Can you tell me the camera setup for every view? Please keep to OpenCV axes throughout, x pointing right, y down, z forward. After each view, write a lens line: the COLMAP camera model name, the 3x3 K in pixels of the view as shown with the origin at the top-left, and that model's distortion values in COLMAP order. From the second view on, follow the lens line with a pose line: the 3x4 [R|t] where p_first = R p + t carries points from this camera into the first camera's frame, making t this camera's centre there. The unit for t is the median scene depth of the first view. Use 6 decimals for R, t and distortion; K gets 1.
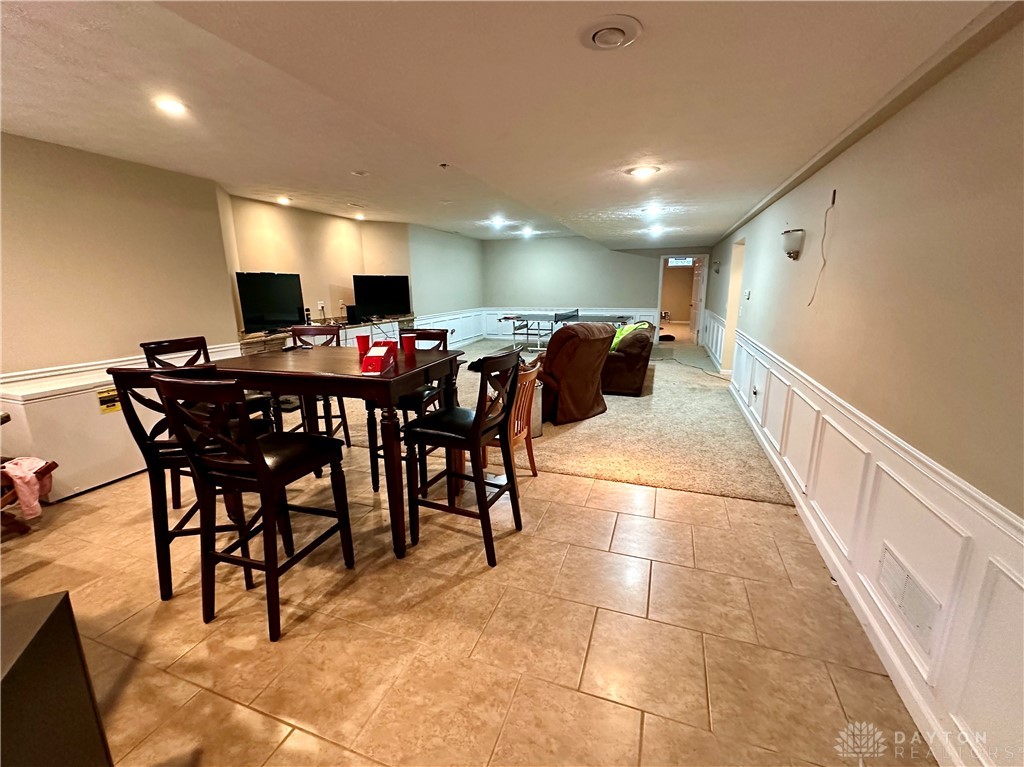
lens RADIAL K [[440.2, 0, 512.0], [0, 440.2, 383.5], [0, 0, 1]] dist [-0.001981, 0.000284]
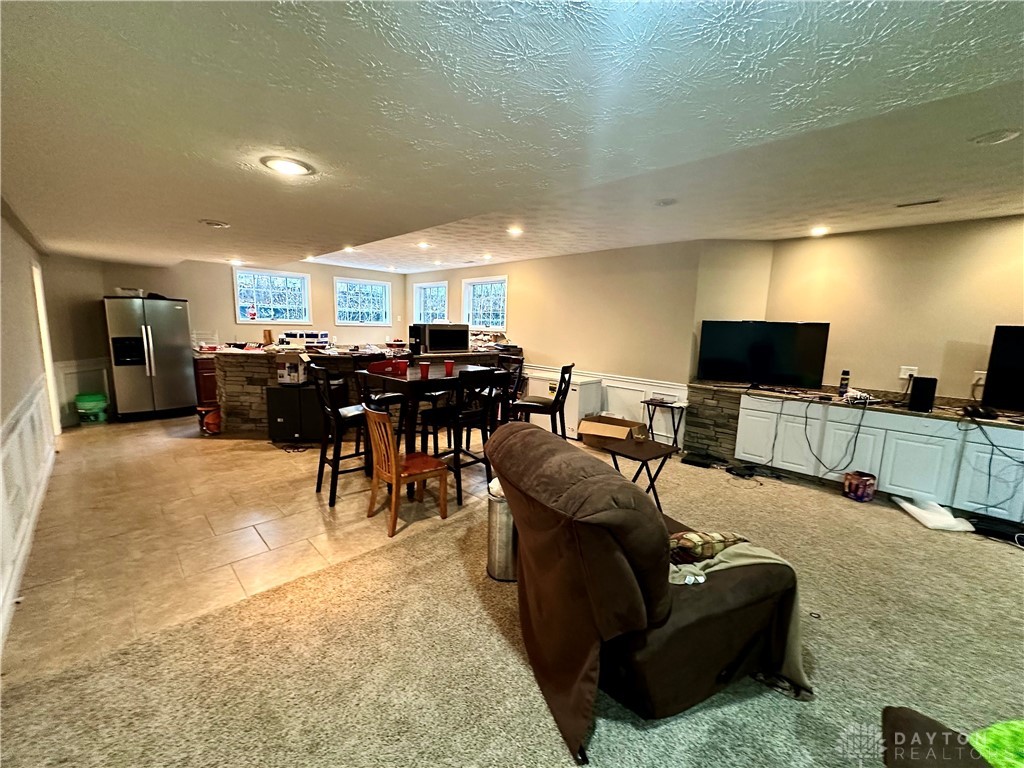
lens RADIAL K [[440.2, 0, 512.0], [0, 440.2, 384.0], [0, 0, 1]] dist [-0.001981, 0.000284]
pose [[-0.460949, 0.107129, -0.880936, 0.434672], [-0.229437, 0.944549, 0.234917, -0.213327], [0.857254, 0.310405, -0.410810, 0.931720]]
